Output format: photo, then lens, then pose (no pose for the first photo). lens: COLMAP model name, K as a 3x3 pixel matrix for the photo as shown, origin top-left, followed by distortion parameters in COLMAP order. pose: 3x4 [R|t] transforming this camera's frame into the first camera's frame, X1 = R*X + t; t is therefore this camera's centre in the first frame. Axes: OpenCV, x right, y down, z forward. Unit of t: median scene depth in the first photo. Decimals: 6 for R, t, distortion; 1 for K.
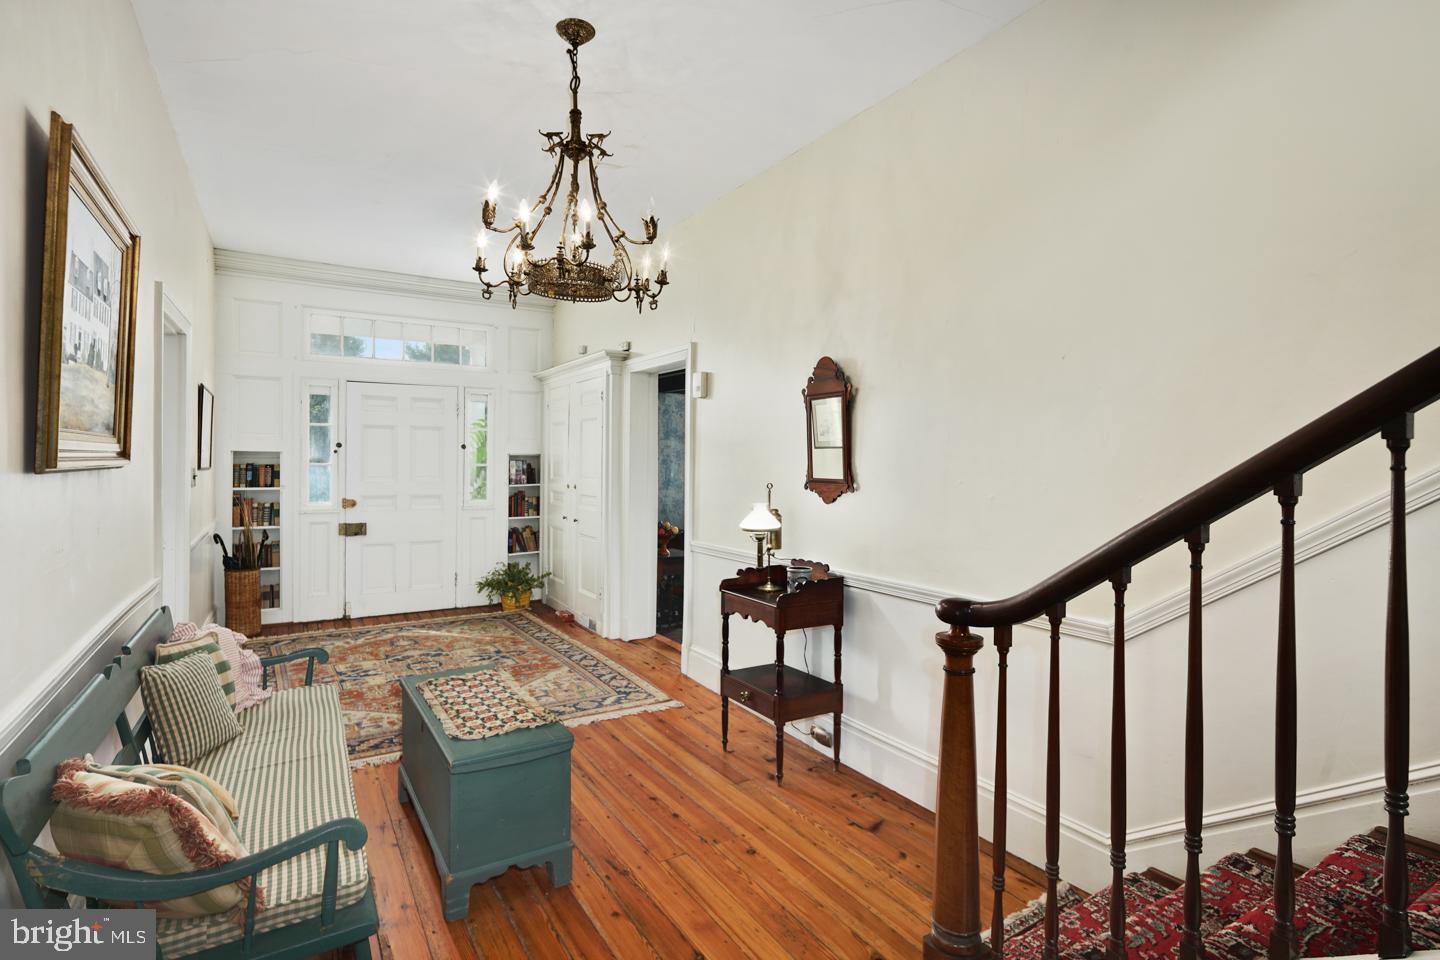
lens RADIAL K [[702.2, 0, 690.8], [0, 702.2, 452.4], [0, 0, 1]] dist [-0.029506, 0.000349]
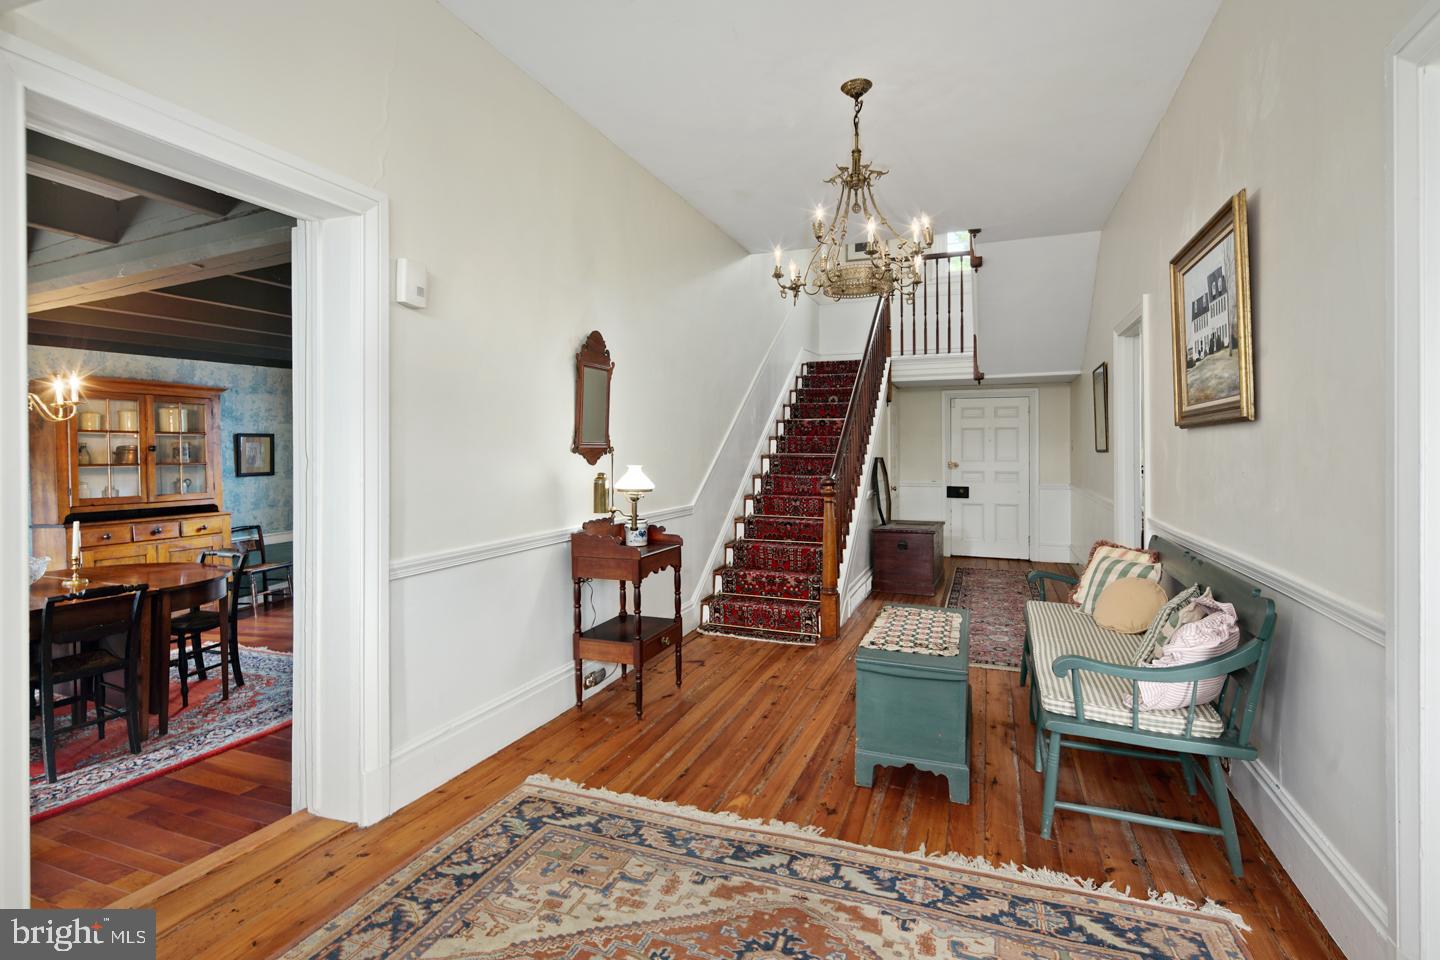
lens RADIAL K [[702.2, 0, 690.8], [0, 702.2, 452.4], [0, 0, 1]] dist [-0.029506, 0.000349]
pose [[-0.602541, -0.006167, 0.798064, -0.761973], [-0.007744, 0.999968, 0.001880, 0.050238], [-0.798050, -0.005048, -0.602570, 1.523510]]
